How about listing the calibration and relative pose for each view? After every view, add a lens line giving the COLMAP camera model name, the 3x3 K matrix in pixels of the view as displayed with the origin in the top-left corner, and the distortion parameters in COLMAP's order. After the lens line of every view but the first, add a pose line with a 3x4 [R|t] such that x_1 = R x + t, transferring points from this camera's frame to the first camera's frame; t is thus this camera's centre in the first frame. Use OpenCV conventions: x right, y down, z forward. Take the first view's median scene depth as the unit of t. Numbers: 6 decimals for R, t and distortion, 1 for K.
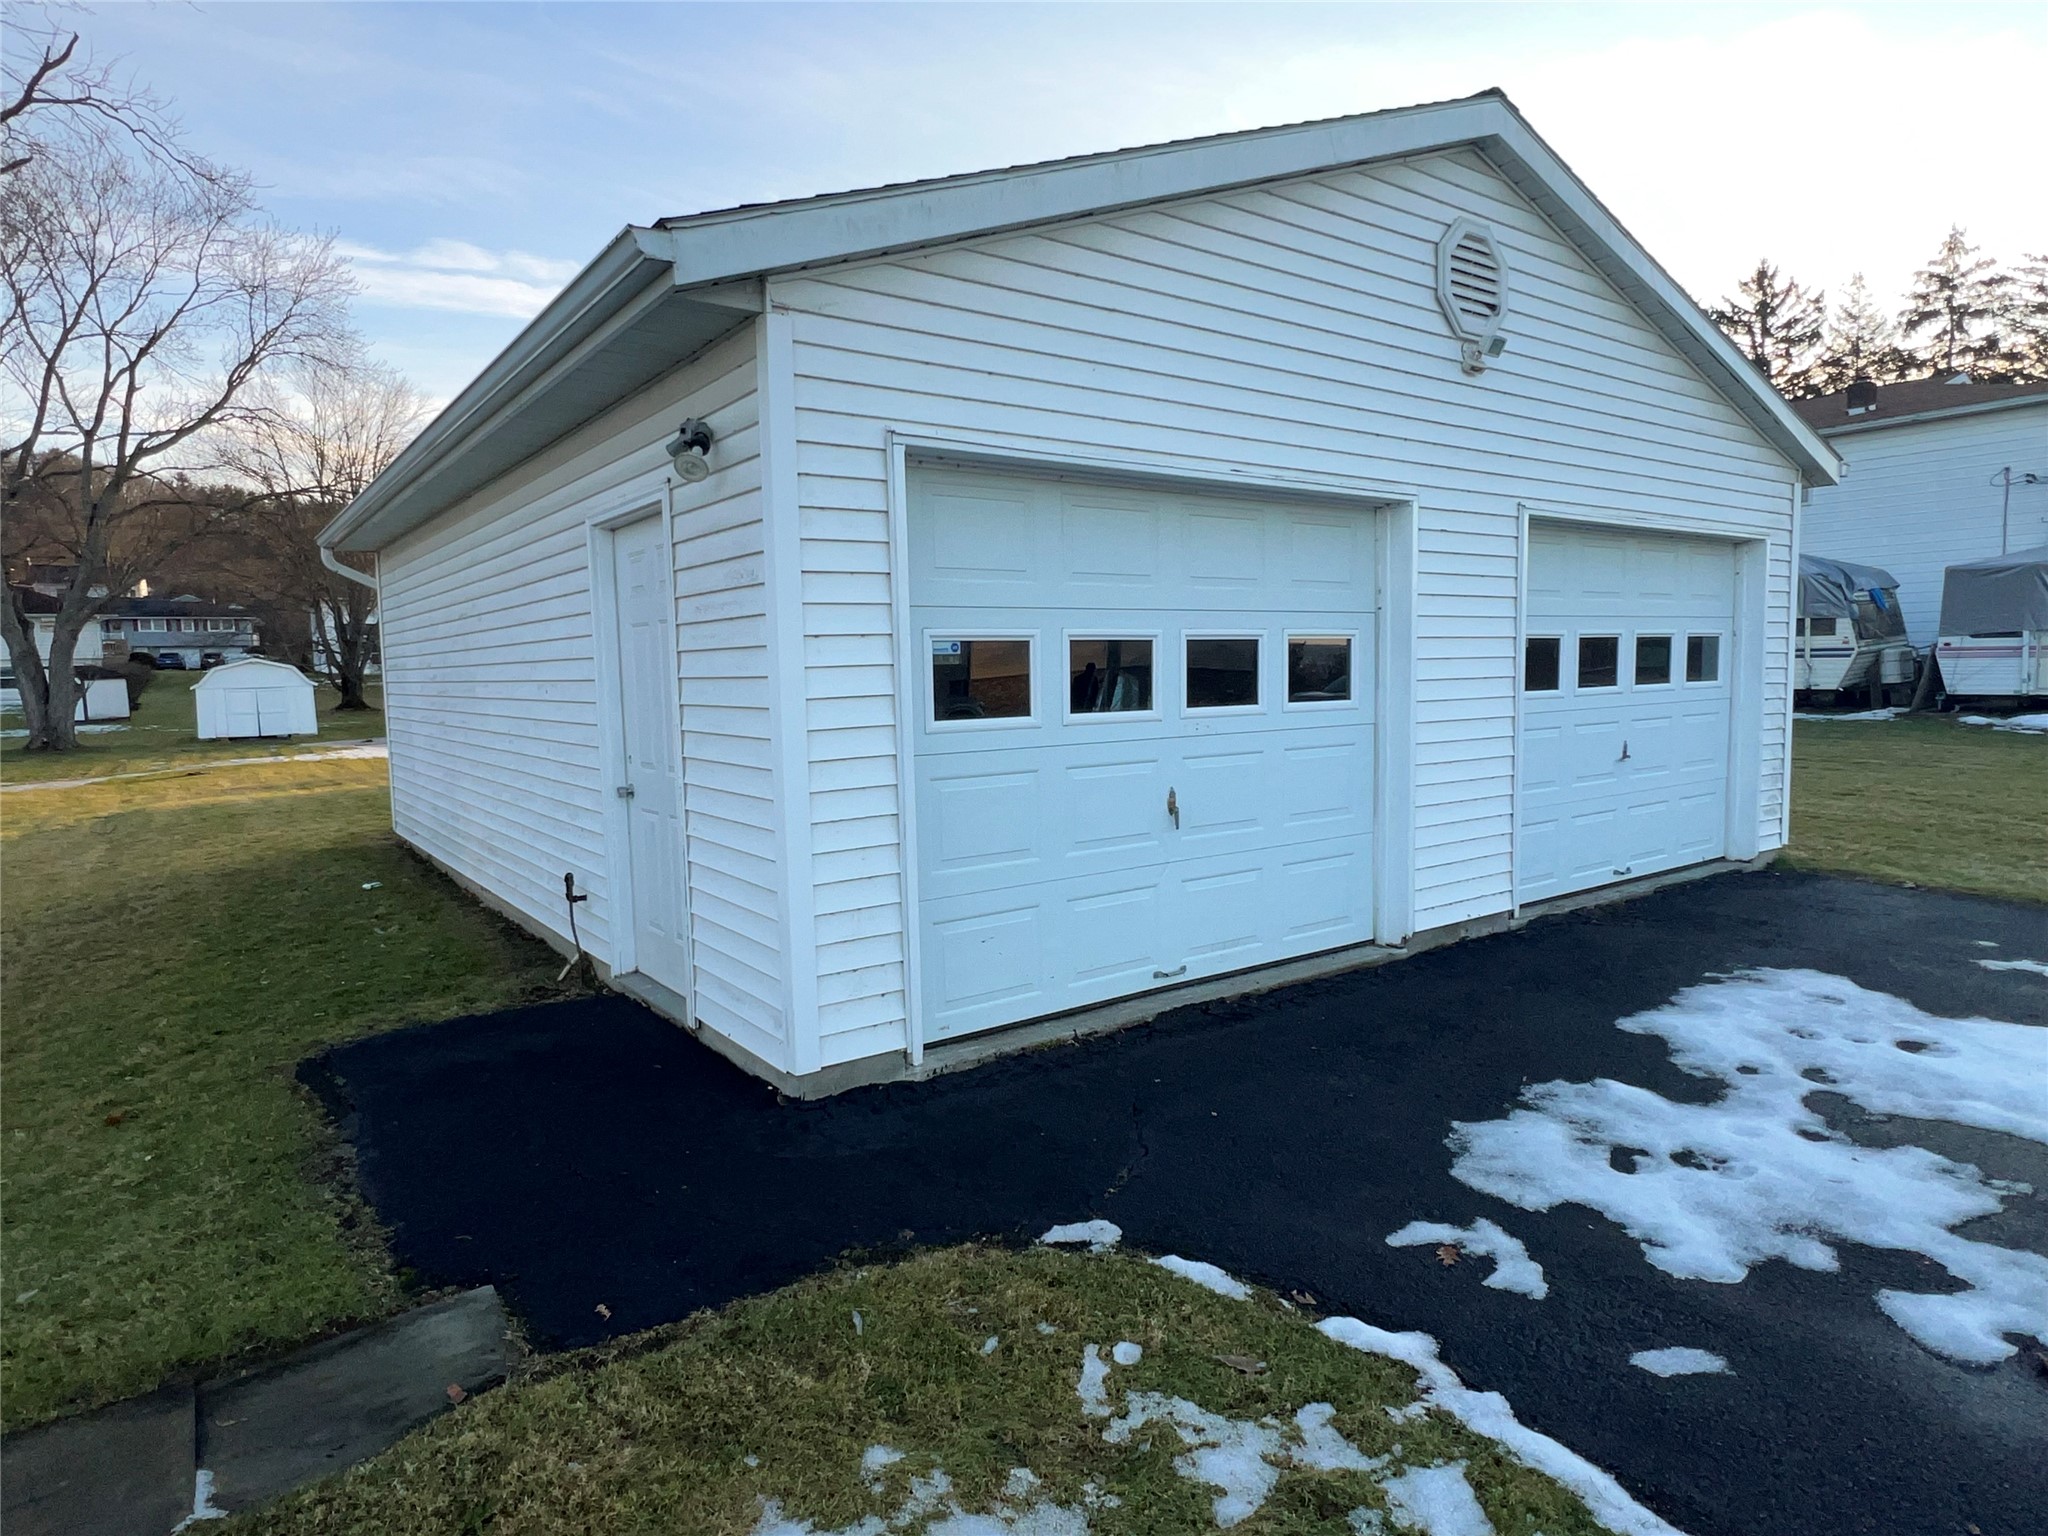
lens RADIAL K [[1173.4, 0, 1023.7], [0, 1173.4, 782.4], [0, 0, 1]] dist [0.003144, 0.002627]
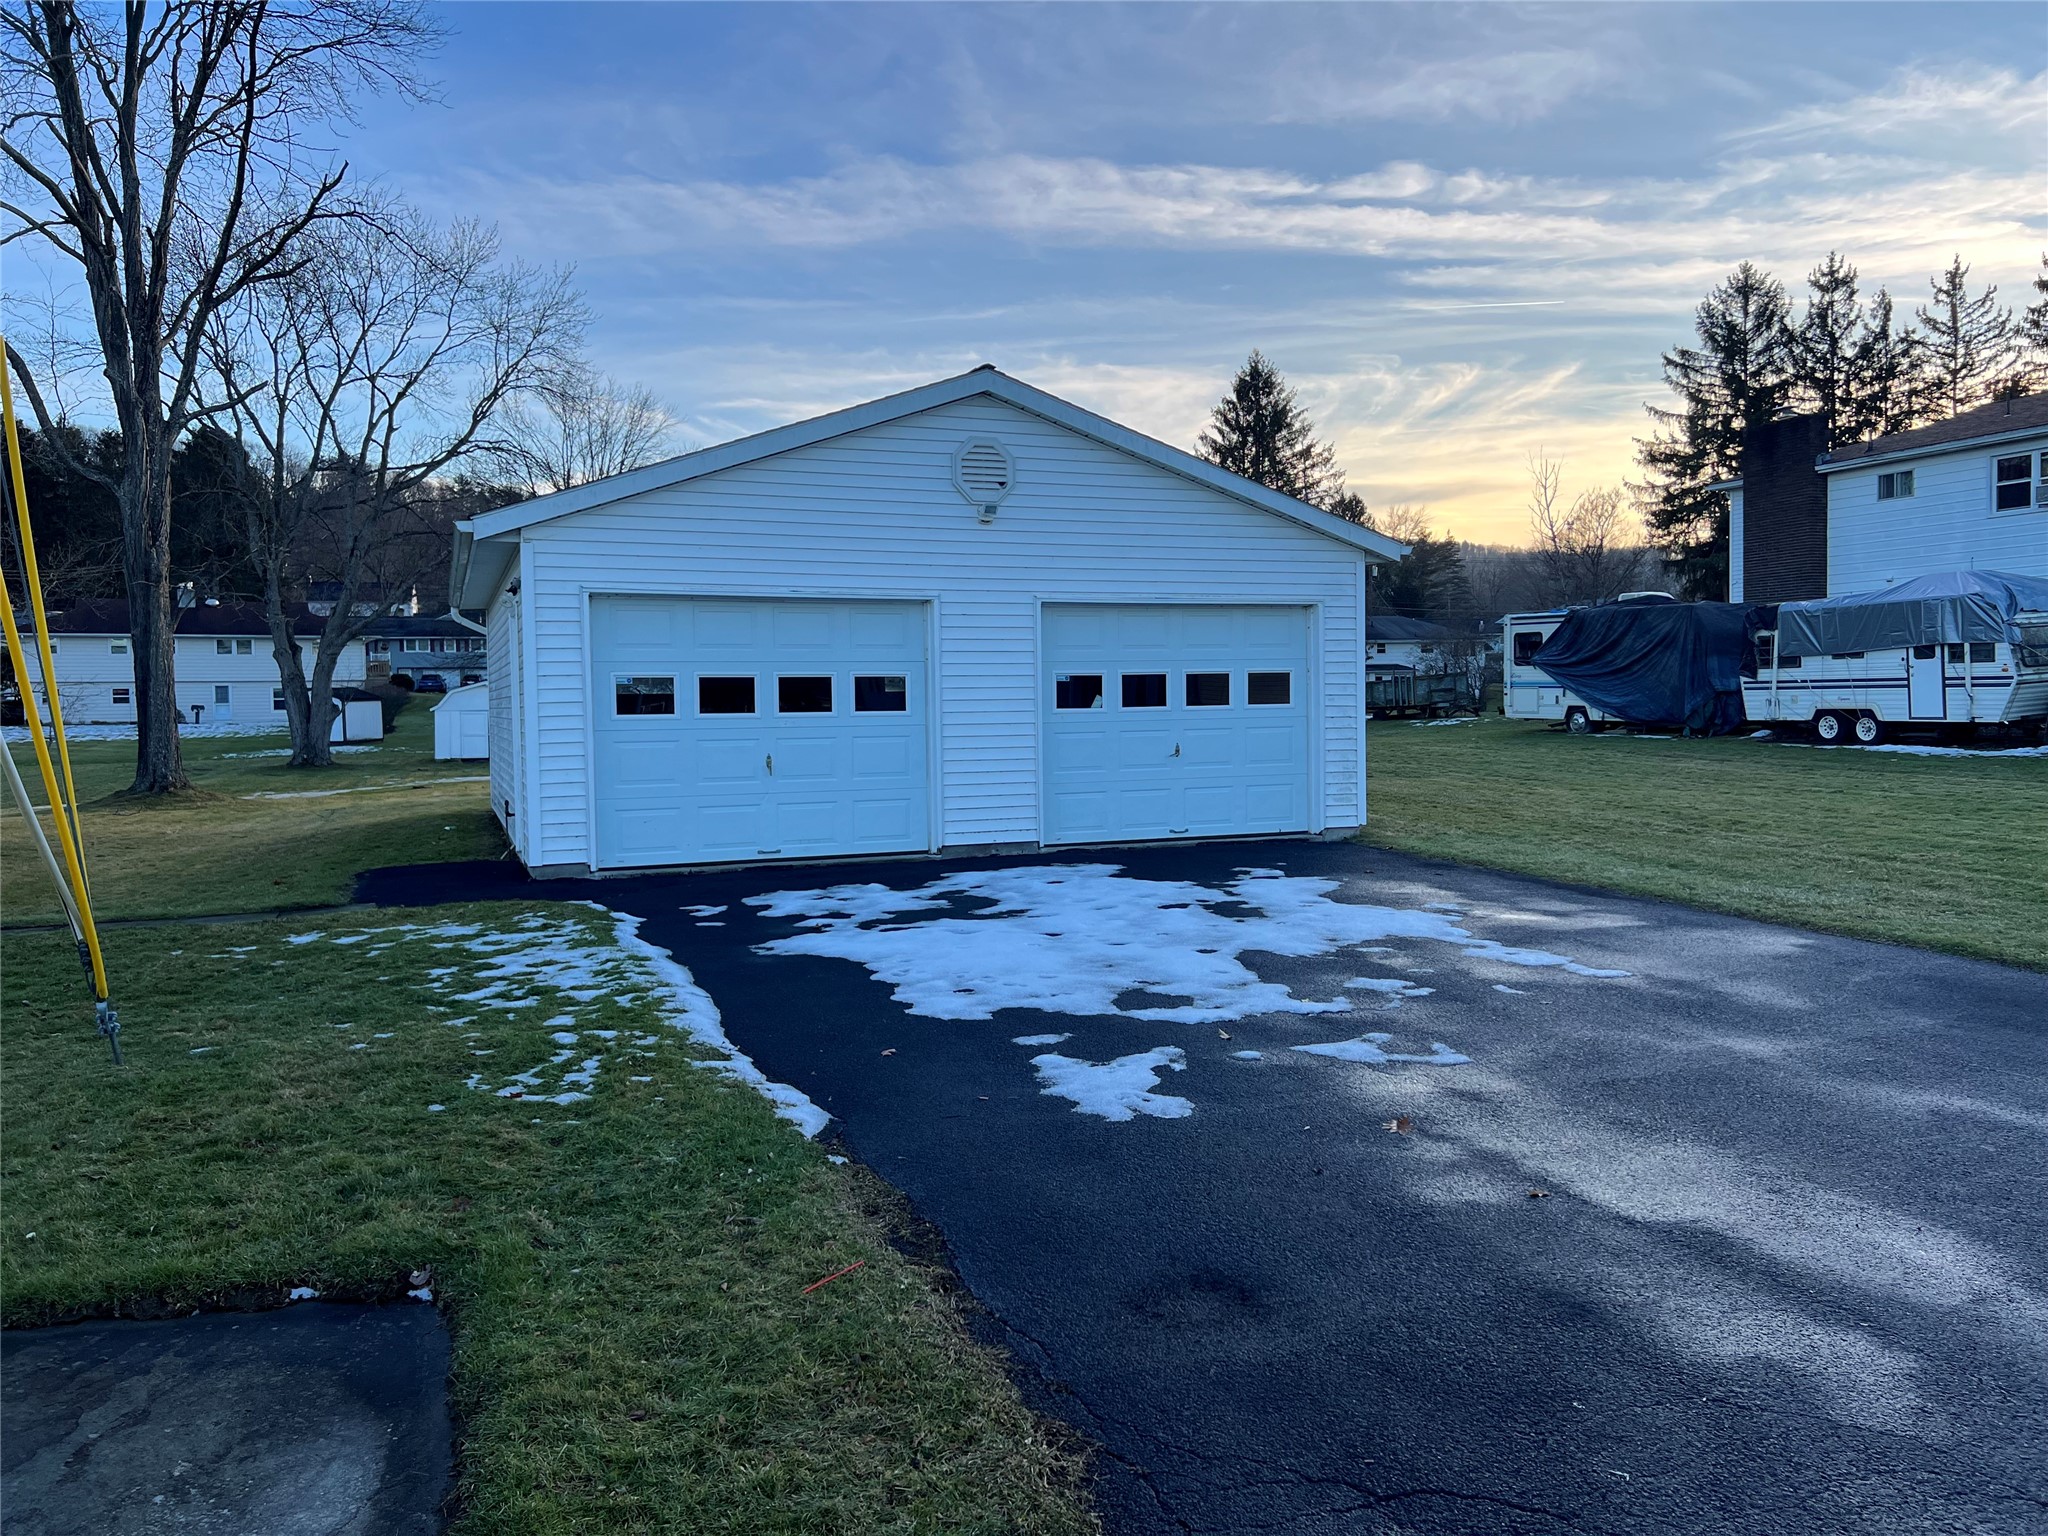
lens RADIAL K [[1469.7, 0, 1024.0], [0, 1469.7, 768.0], [0, 0, 1]] dist [0.047336, -0.001499]
pose [[0.968991, 0.018318, -0.246417, 0.135135], [-0.030132, 0.998566, -0.044260, 0.014587], [0.245253, 0.050312, 0.968153, -0.146432]]
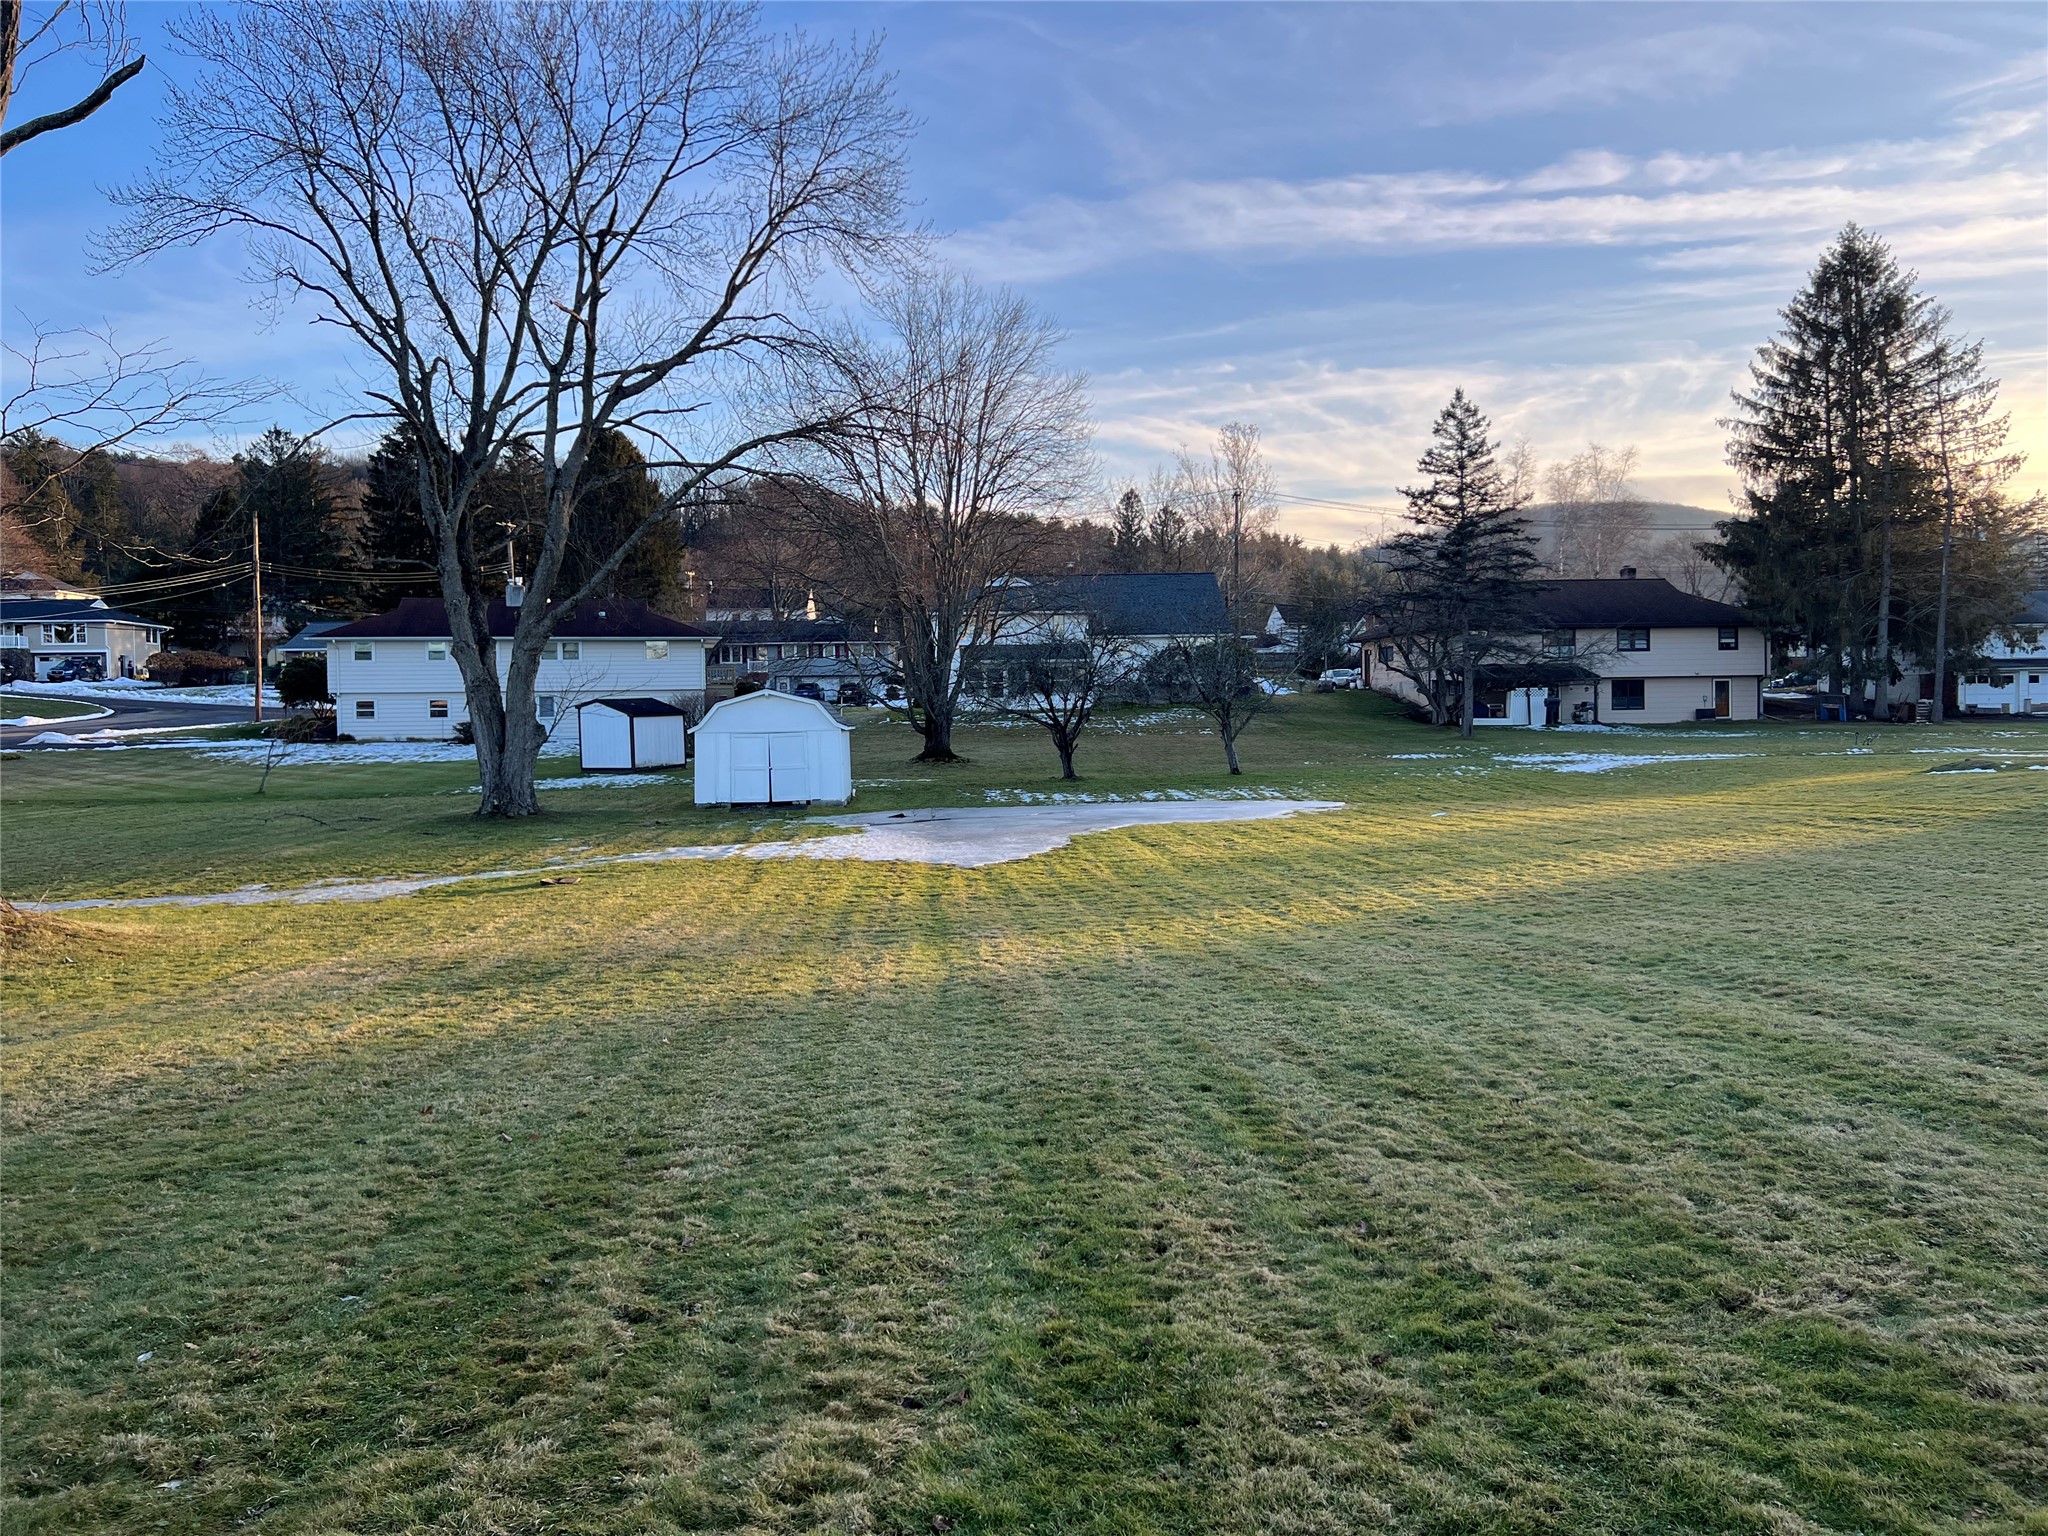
lens RADIAL K [[1555.4, 0, 1024.0], [0, 1555.4, 768.0], [0, 0, 1]] dist [0.002135, -0.002304]
pose [[0.869443, 0.025334, -0.493382, -0.090651], [-0.051234, 0.997923, -0.039043, -0.039994], [0.491369, 0.059224, 0.868936, 0.353440]]
